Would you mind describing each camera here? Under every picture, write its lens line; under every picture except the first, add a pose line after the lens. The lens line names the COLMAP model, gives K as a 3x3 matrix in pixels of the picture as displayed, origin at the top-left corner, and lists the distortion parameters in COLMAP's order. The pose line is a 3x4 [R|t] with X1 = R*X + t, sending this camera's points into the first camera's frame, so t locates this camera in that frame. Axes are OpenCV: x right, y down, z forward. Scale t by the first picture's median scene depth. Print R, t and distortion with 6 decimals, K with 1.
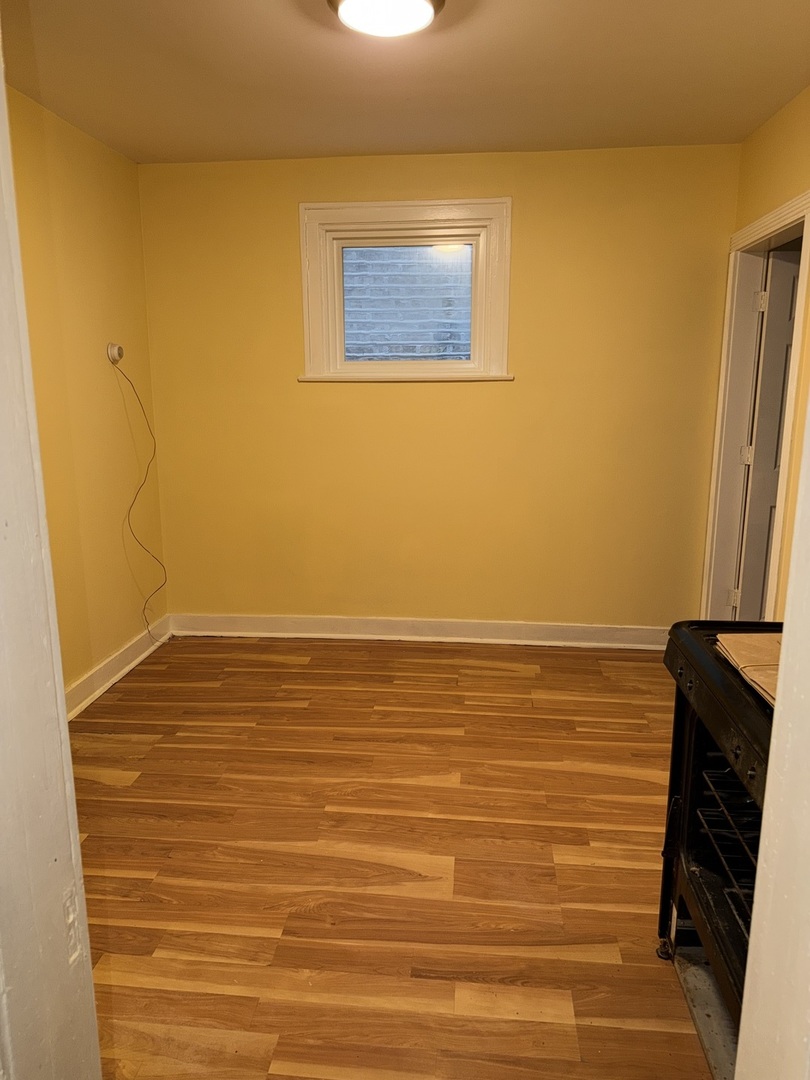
lens RADIAL K [[764.5, 0, 406.8], [0, 764.5, 542.1], [0, 0, 1]] dist [0.021207, -0.028440]
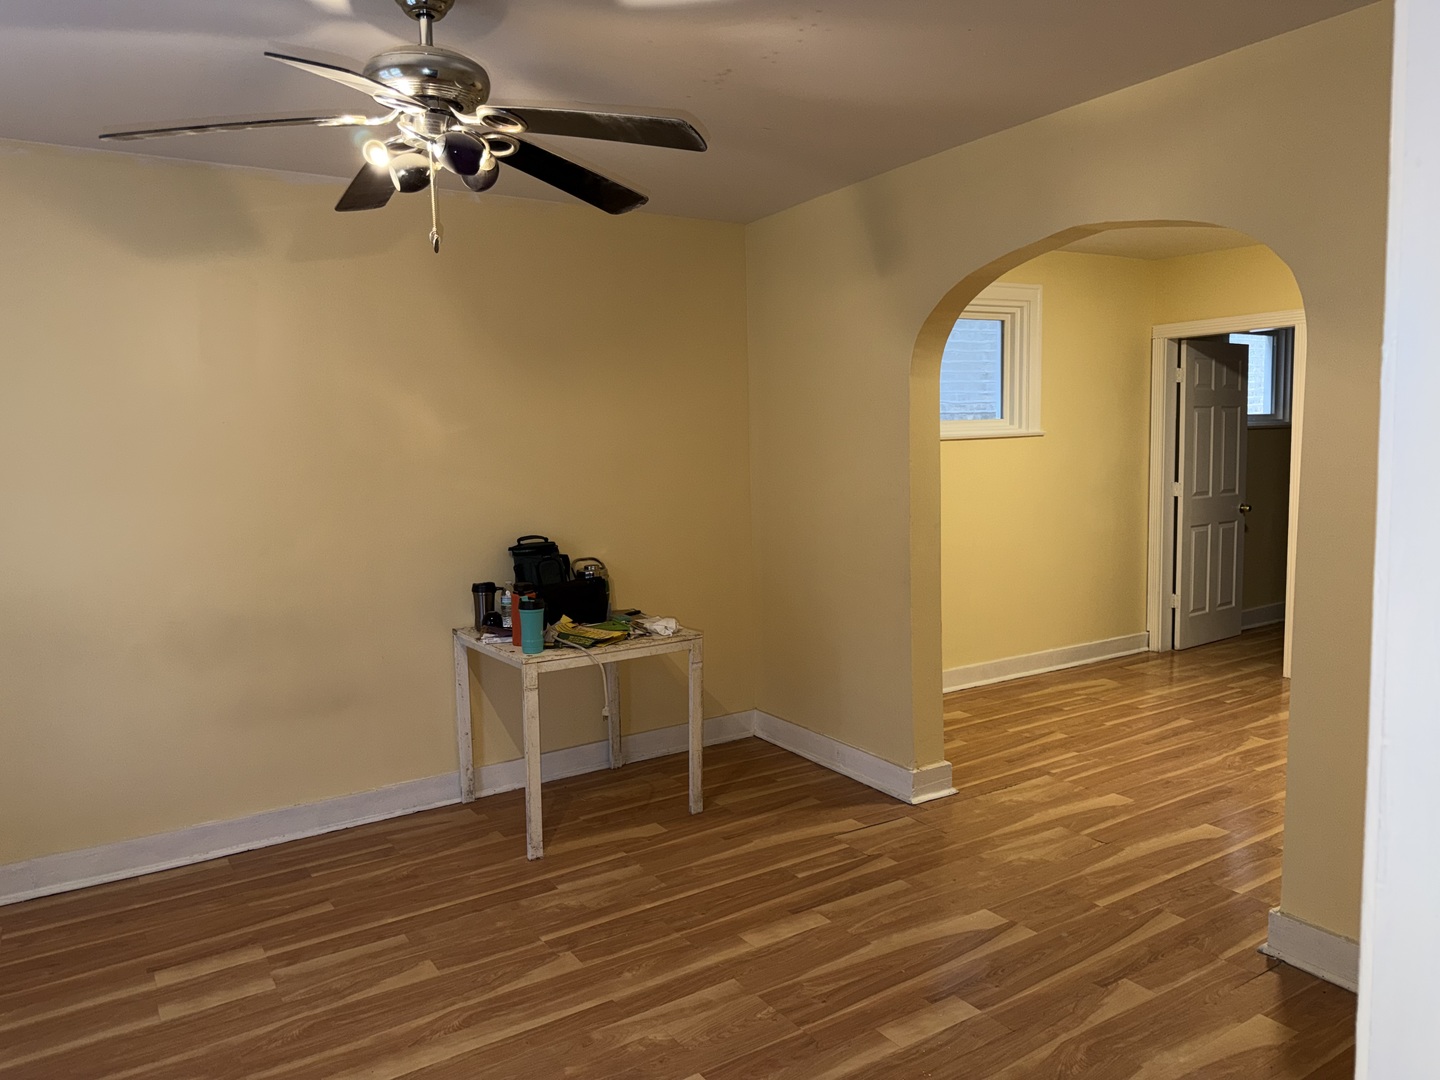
lens RADIAL K [[1019.4, 0, 722.9], [0, 1019.4, 537.2], [0, 0, 1]] dist [0.021207, -0.028440]
pose [[0.783198, -0.074748, 0.617263, -1.311583], [0.148341, 0.986544, -0.068752, -0.030730], [-0.603818, 0.145412, 0.783747, 0.121933]]
